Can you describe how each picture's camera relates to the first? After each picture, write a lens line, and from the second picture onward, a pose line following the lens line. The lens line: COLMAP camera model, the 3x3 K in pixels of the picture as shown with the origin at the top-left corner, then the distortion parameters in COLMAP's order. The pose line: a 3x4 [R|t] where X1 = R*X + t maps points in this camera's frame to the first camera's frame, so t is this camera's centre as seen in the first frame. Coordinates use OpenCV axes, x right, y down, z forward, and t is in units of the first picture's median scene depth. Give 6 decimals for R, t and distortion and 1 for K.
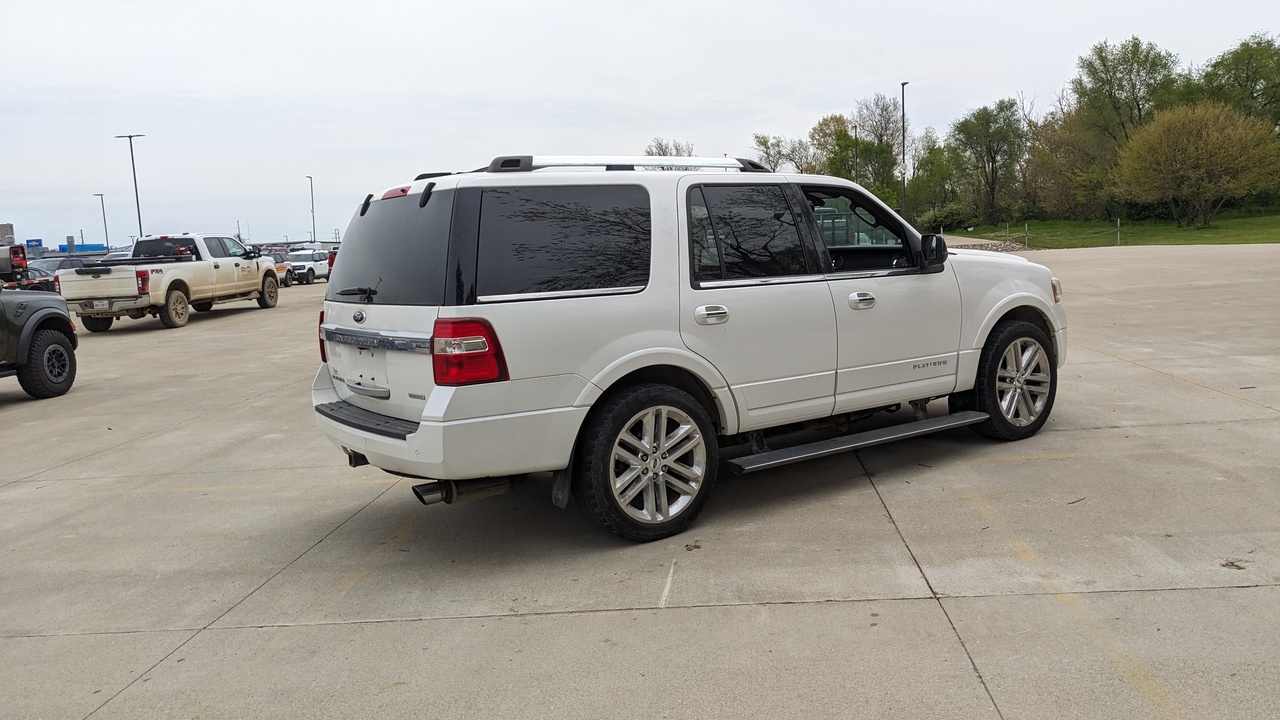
lens RADIAL K [[989.6, 0, 640.0], [0, 989.6, 360.0], [0, 0, 1]] dist [0.015310, -0.002483]
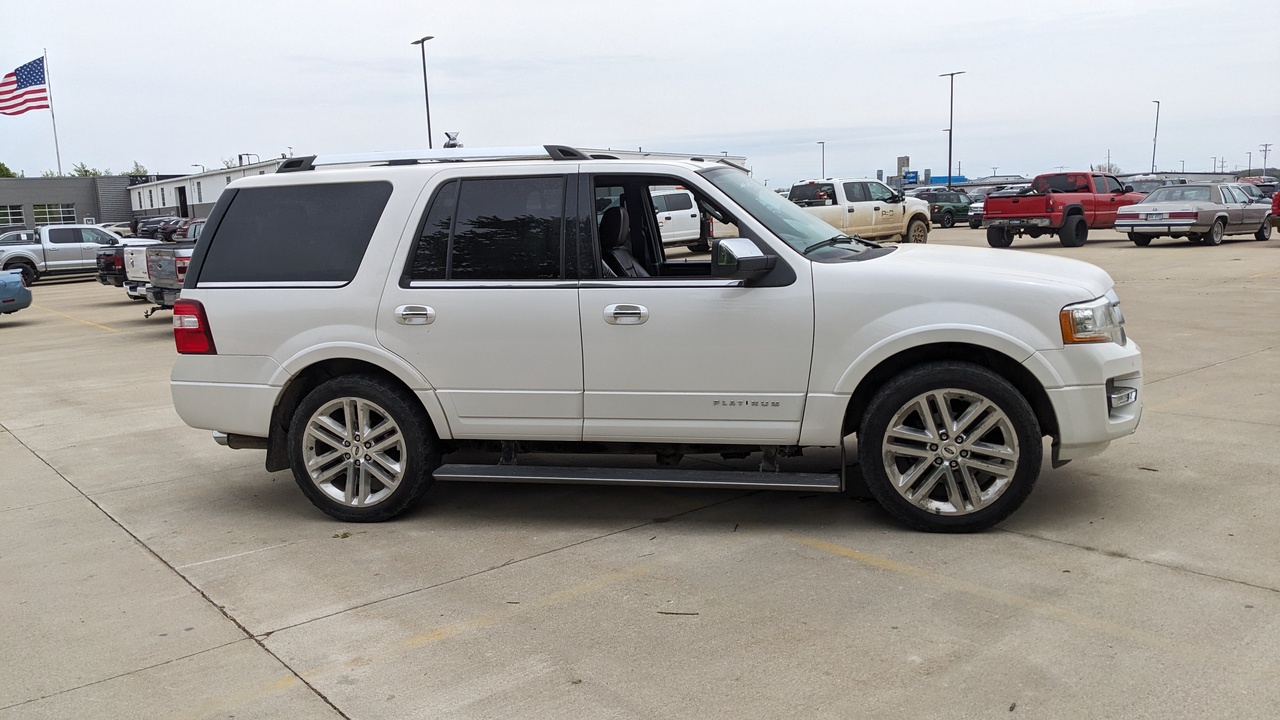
lens RADIAL K [[1006.7, 0, 640.0], [0, 1006.7, 360.0], [0, 0, 1]] dist [0.030371, -0.007815]
pose [[0.683776, 0.132570, -0.717549, 0.924239], [-0.085524, 0.991140, 0.101618, -0.118823], [0.724663, -0.008116, 0.689055, 0.454647]]
